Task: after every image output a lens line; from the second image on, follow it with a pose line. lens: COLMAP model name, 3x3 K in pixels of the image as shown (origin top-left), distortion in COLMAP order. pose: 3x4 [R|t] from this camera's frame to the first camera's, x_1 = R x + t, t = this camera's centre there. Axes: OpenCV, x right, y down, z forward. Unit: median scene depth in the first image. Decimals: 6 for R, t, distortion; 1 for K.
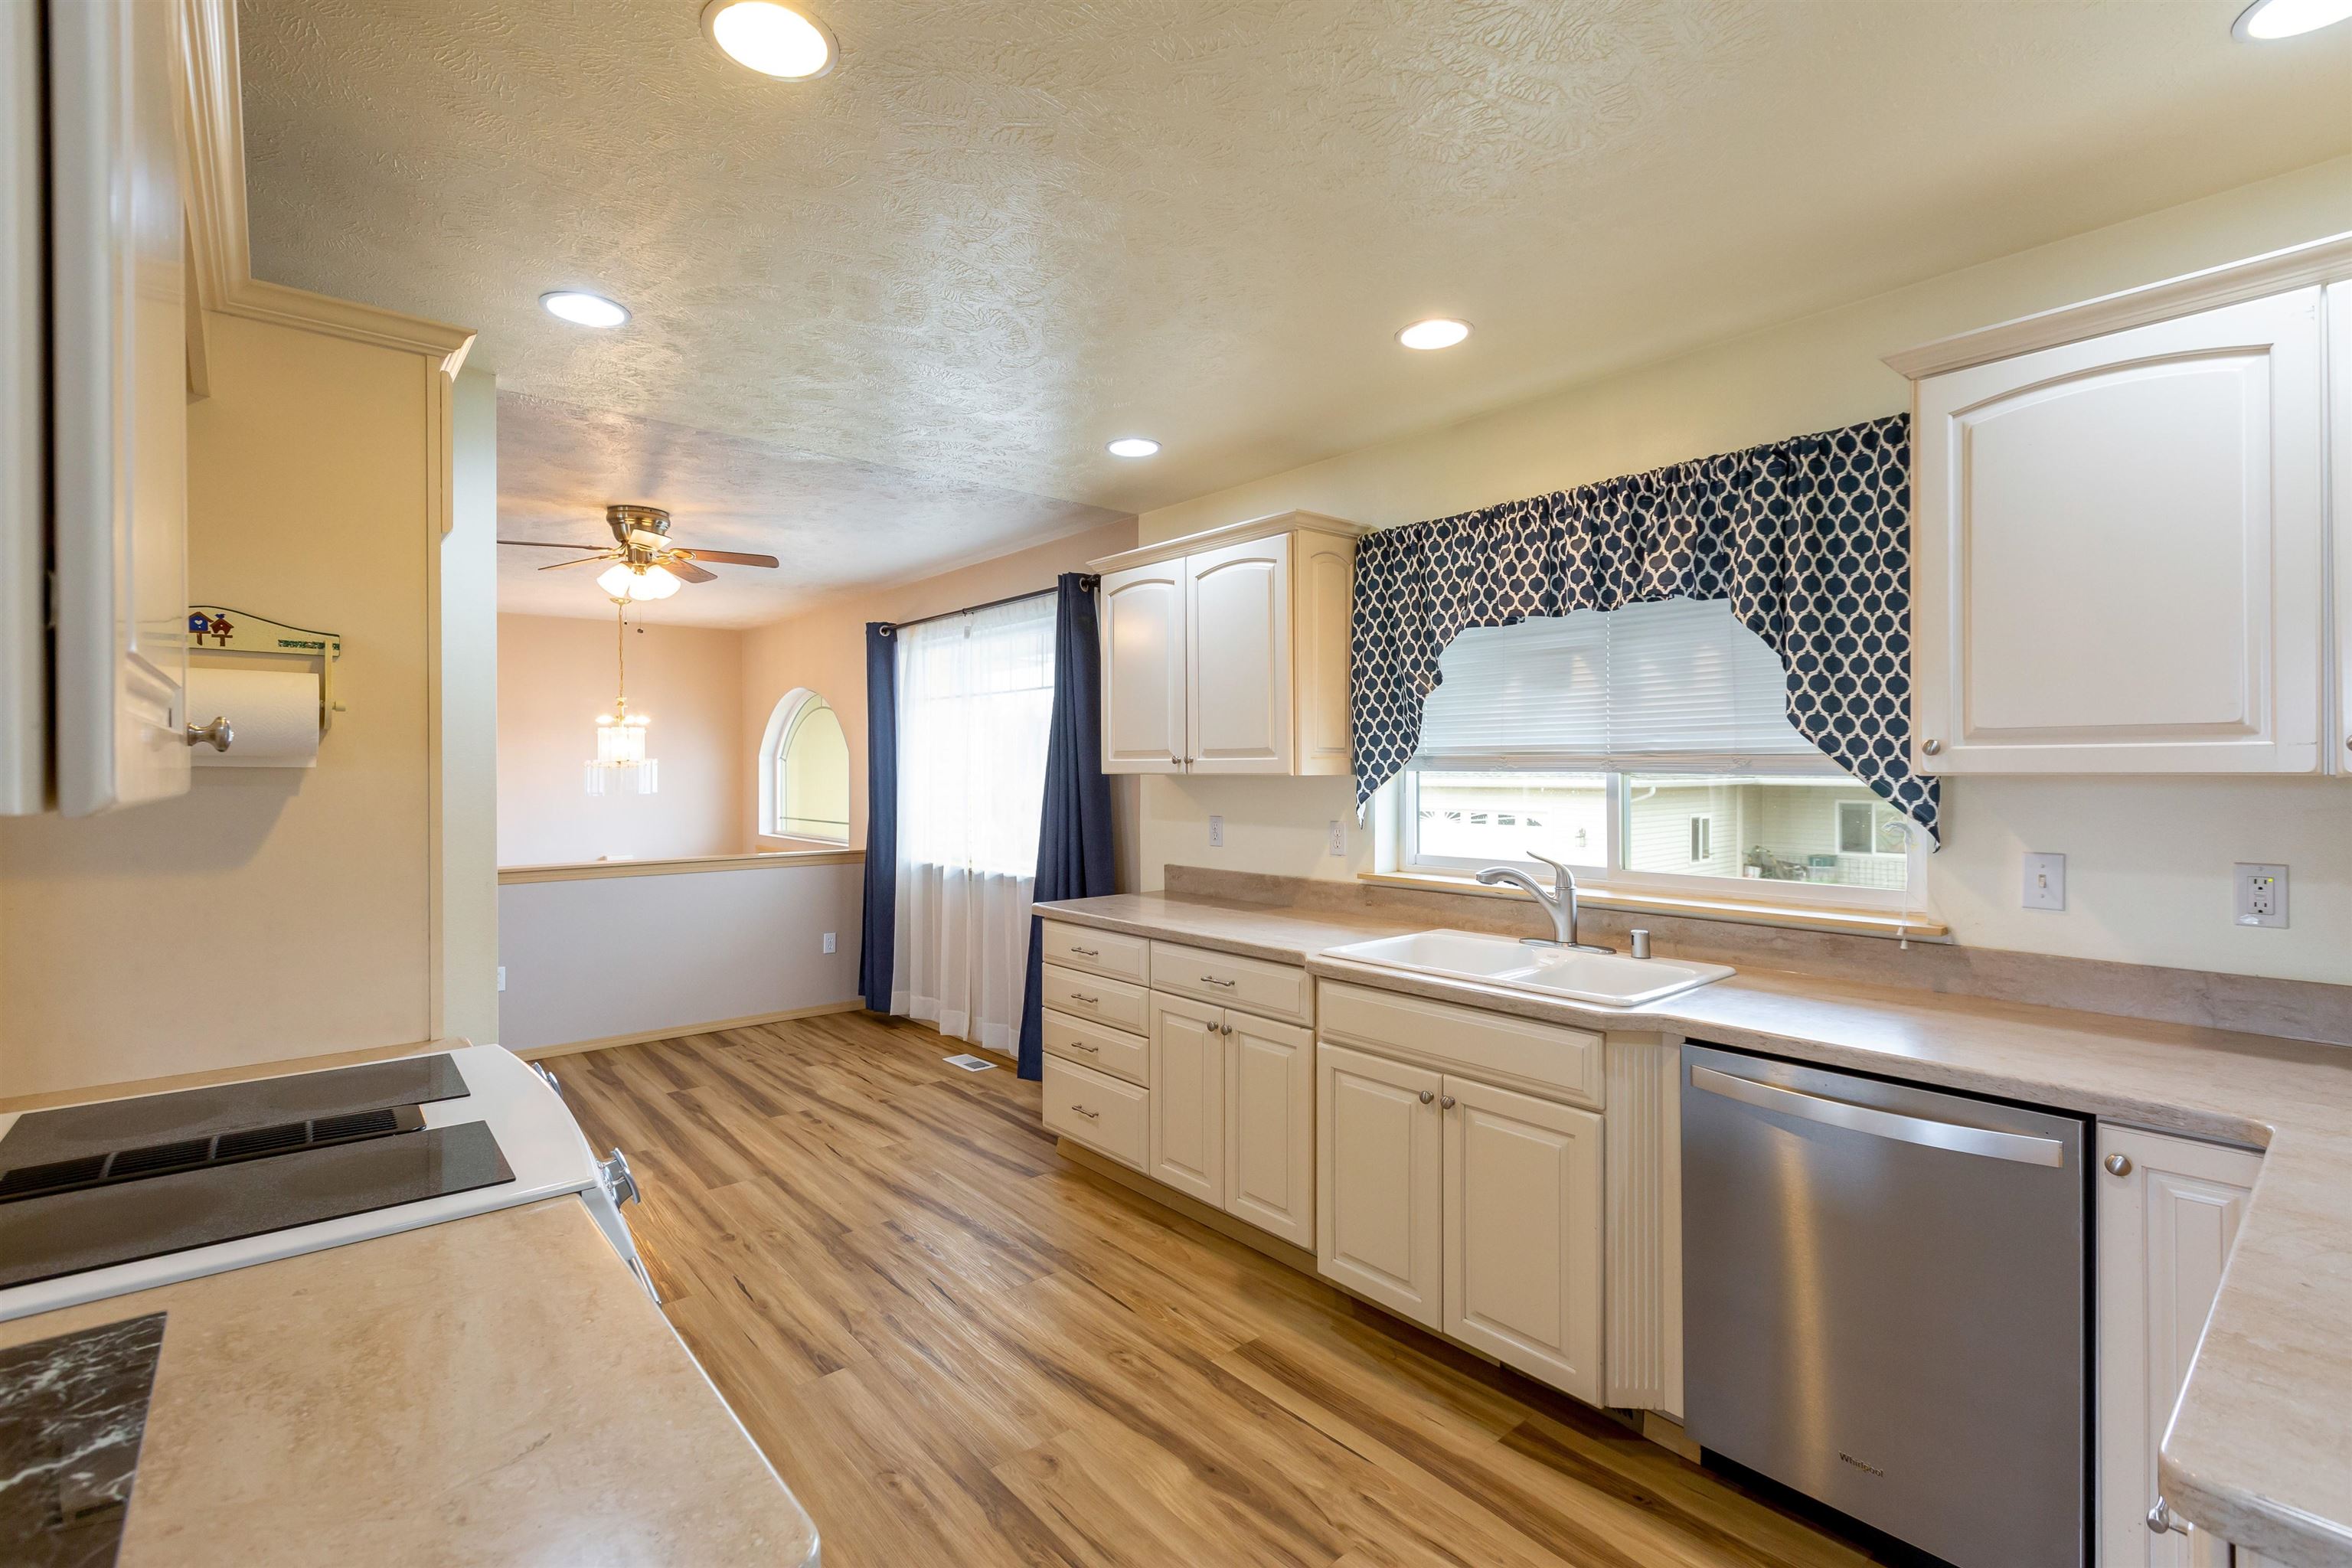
lens RADIAL K [[1063.6, 0, 1159.9], [0, 1063.6, 774.3], [0, 0, 1]] dist [0.001286, 0.001839]
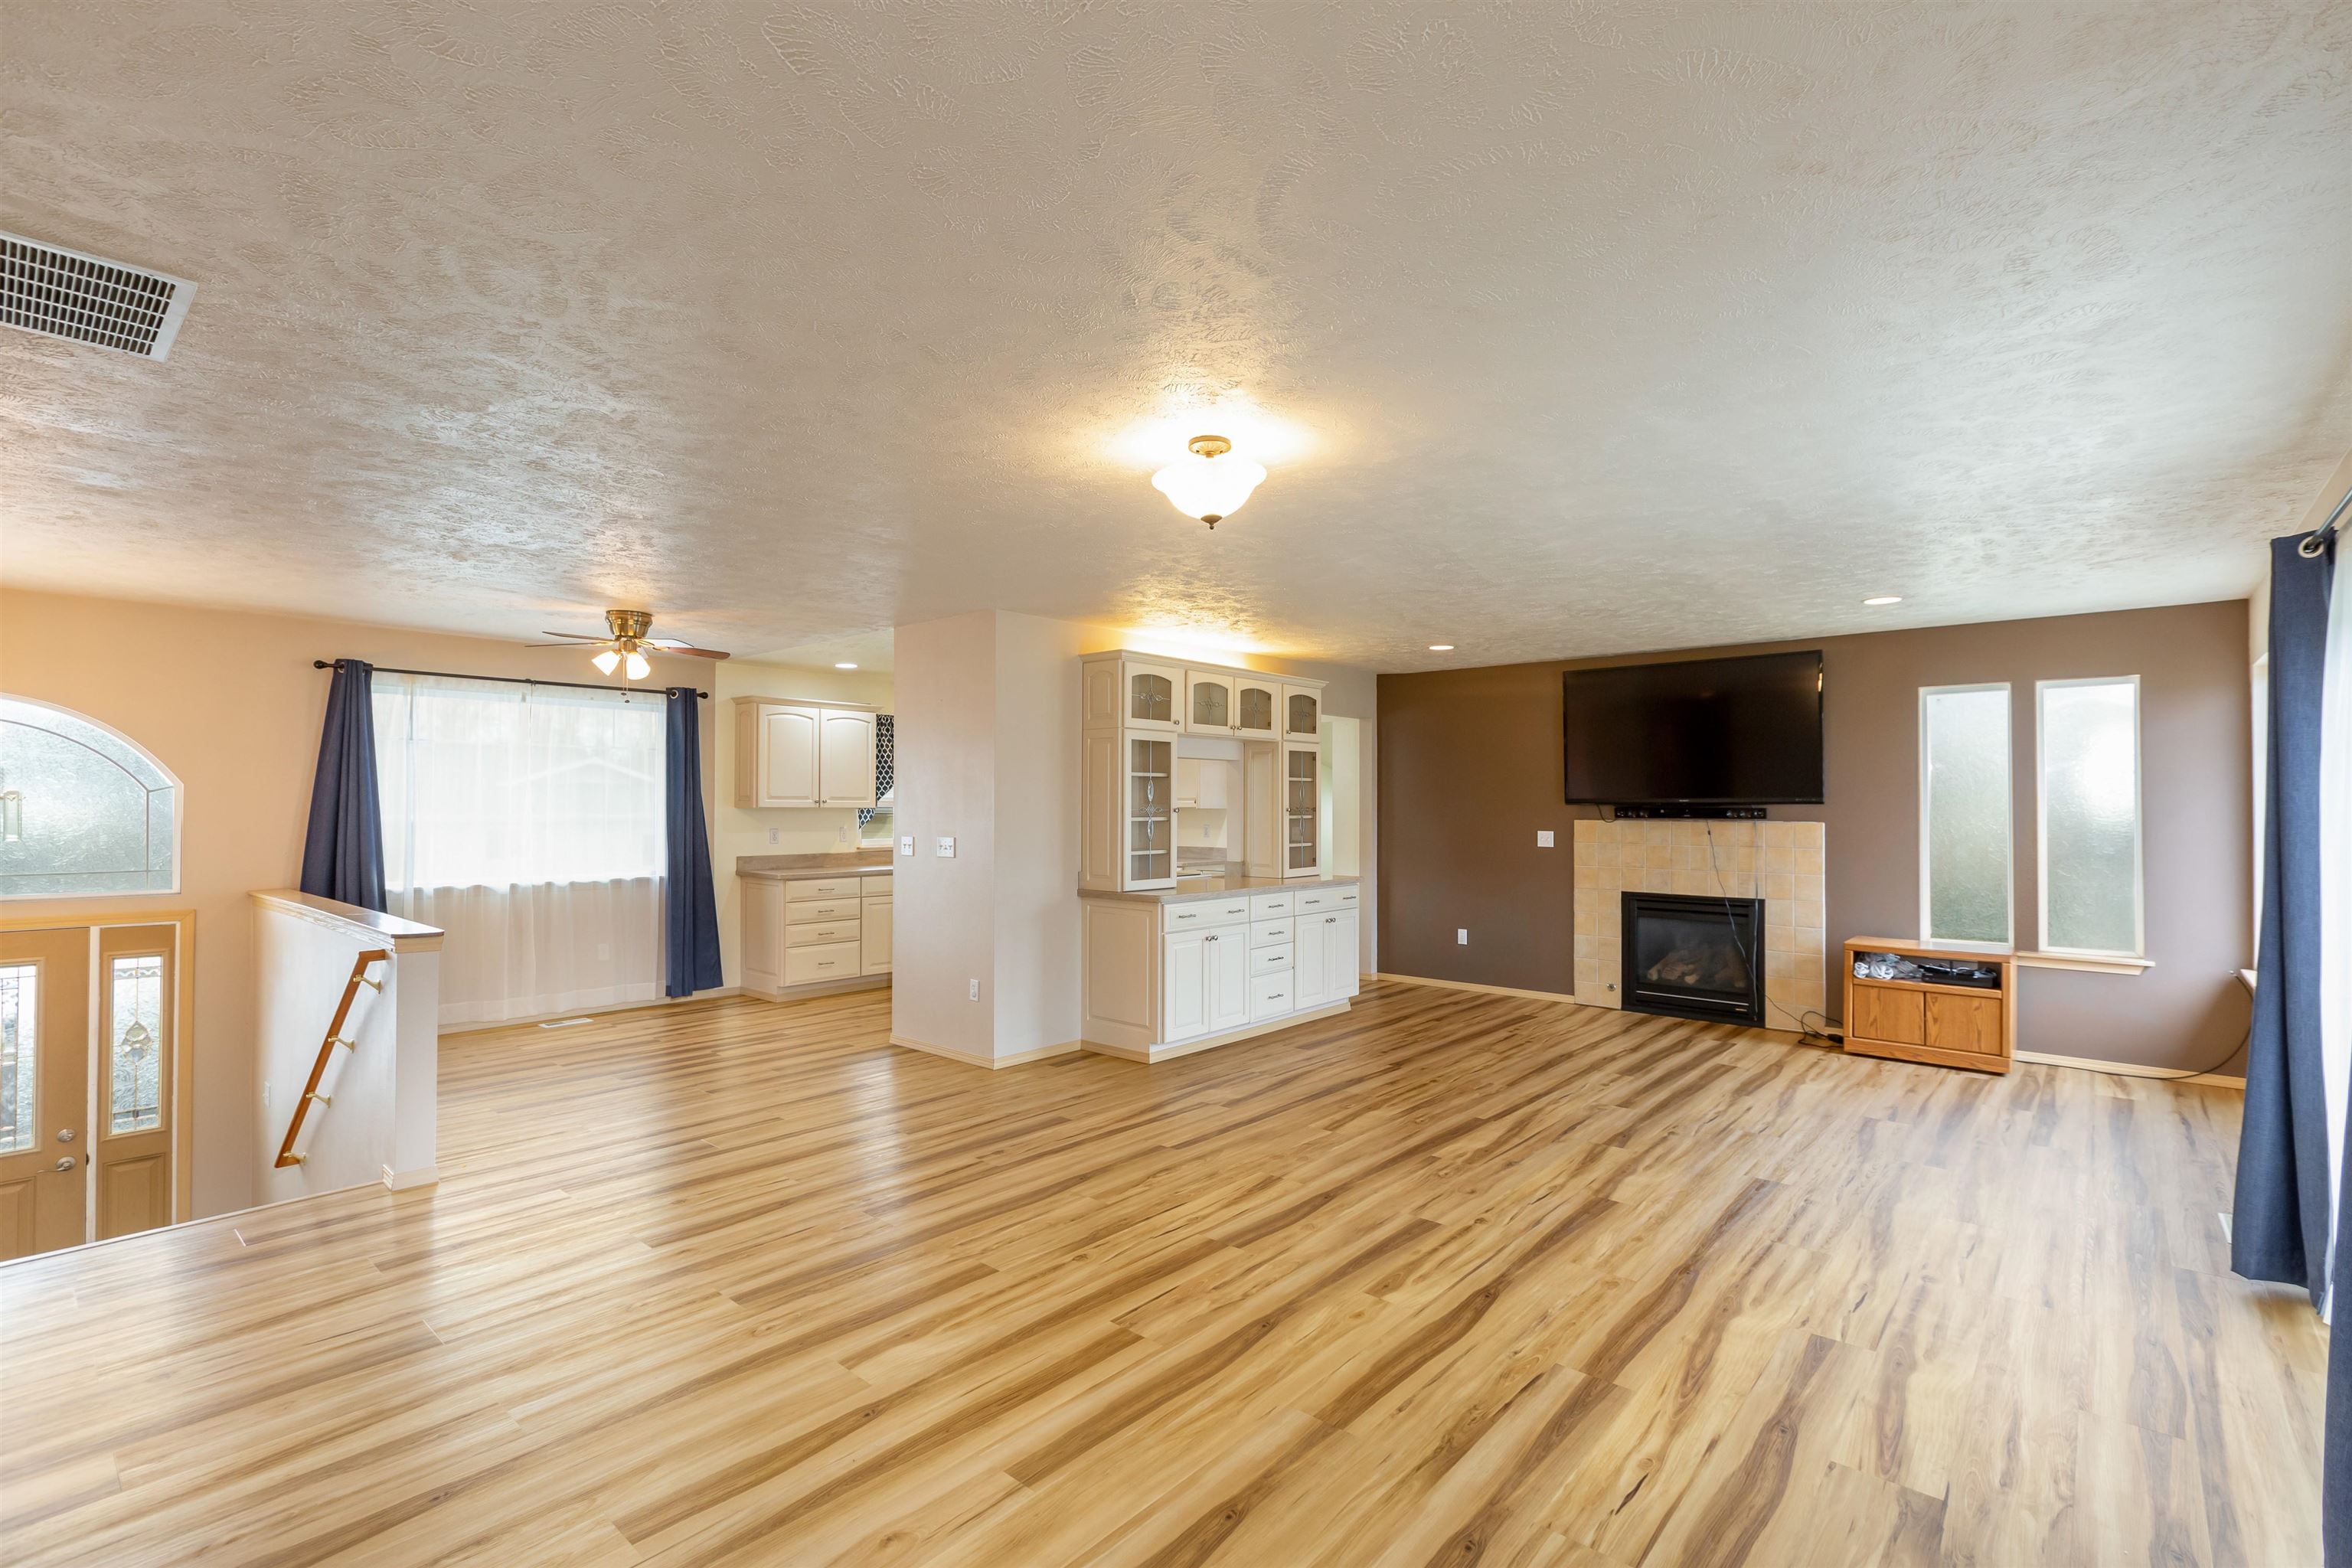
lens RADIAL K [[1063.6, 0, 1167.6], [0, 1063.6, 794.9], [0, 0, 1]] dist [0.001286, 0.001839]
pose [[-0.150367, 0.017393, 0.988477, -2.549260], [0.009602, 0.999824, -0.016132, 0.018403], [-0.988584, 0.007065, -0.150508, 0.703685]]
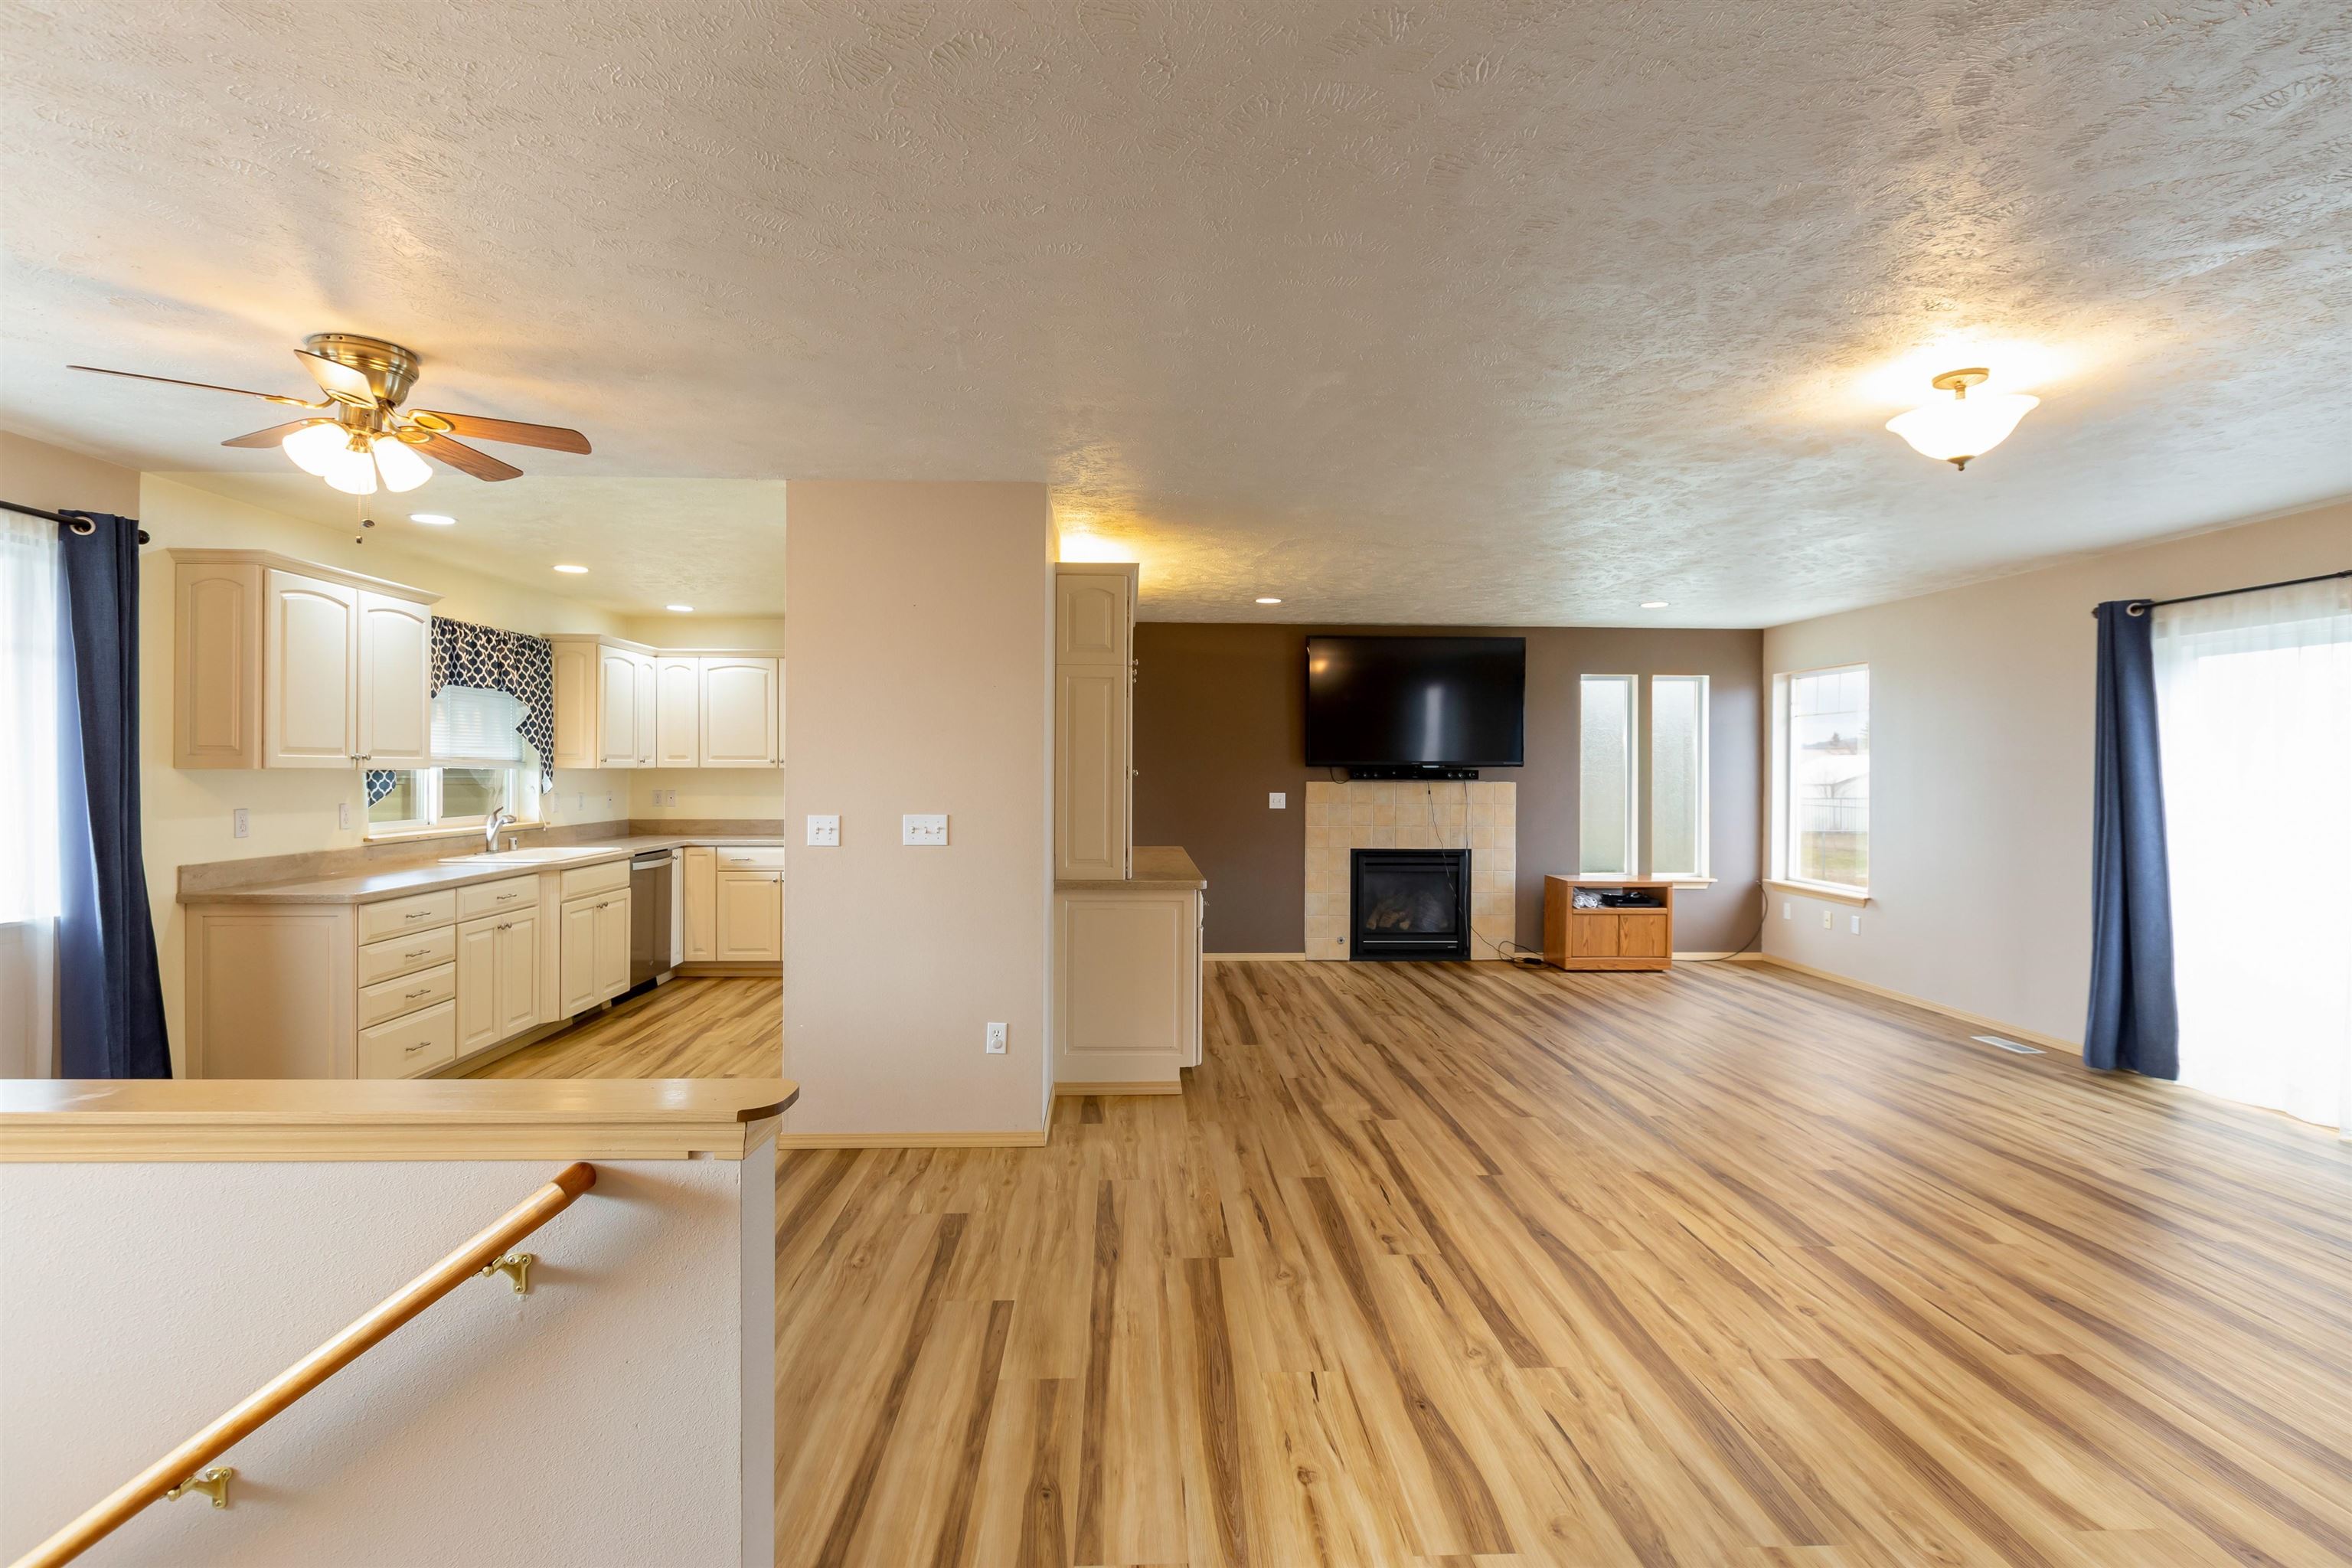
lens RADIAL K [[1115.6, 0, 1168.3], [0, 1115.6, 770.9], [0, 0, 1]] dist [-0.003675, -0.000233]
pose [[-0.792951, 0.003652, 0.609274, -1.674596], [0.008778, 0.999947, 0.005430, 0.004005], [-0.609222, 0.009654, -0.792941, 1.632391]]
